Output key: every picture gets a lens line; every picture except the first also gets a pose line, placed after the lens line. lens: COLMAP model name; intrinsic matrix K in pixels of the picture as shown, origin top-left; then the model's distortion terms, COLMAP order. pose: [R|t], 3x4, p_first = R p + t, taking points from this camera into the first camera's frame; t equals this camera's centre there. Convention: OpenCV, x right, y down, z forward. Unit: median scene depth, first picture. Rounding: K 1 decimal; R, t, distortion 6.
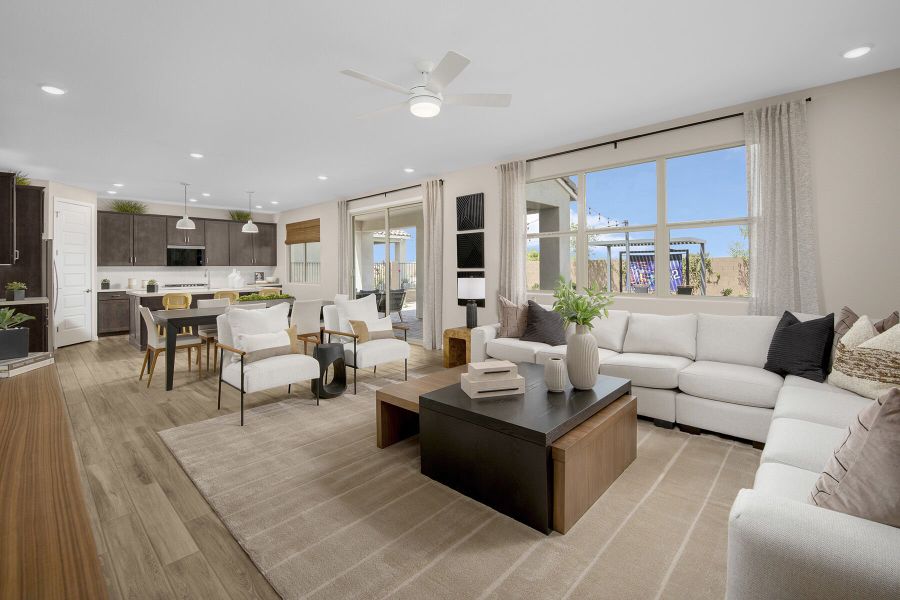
lens RADIAL K [[396.5, 0, 443.2], [0, 396.5, 267.7], [0, 0, 1]] dist [-0.022866, -0.003118]
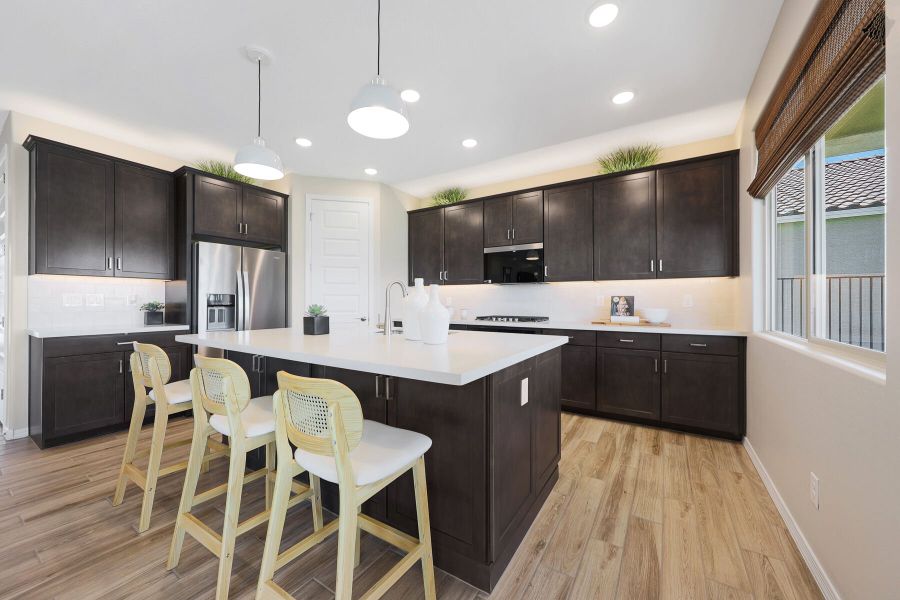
lens RADIAL K [[344.3, 0, 446.5], [0, 344.3, 296.5], [0, 0, 1]] dist [-0.017053, 0.001081]
pose [[0.174618, -0.009607, -0.984589, -0.216911], [-0.003161, 0.999942, -0.010317, 0.017876], [0.984631, 0.004914, 0.174578, 0.834363]]
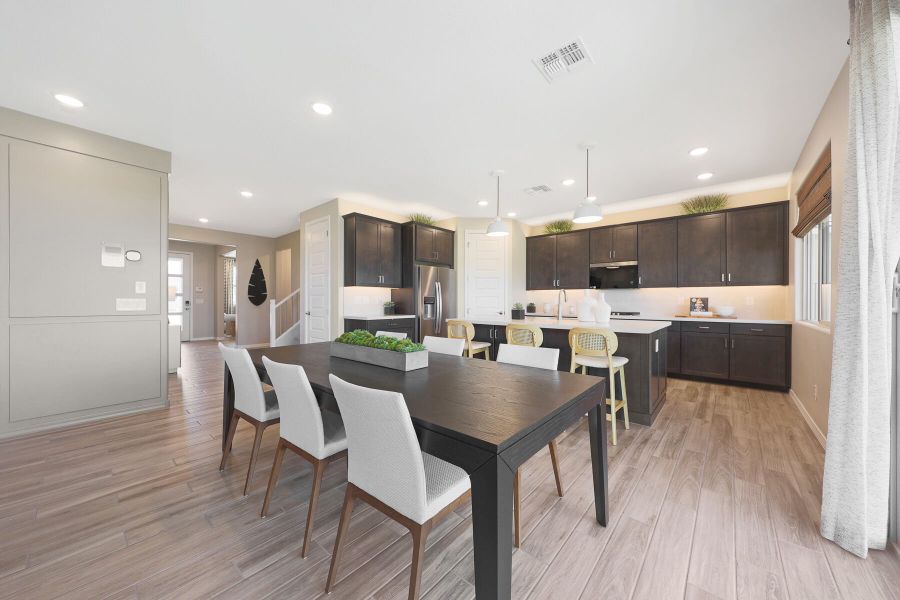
lens RADIAL K [[306.9, 0, 458.6], [0, 306.9, 299.1], [0, 0, 1]] dist [-0.009397, -0.000192]
pose [[0.017923, -0.001190, -0.999839, -0.069568], [-0.003070, 0.999995, -0.001246, 0.016663], [0.999835, 0.003092, 0.017919, 0.693602]]
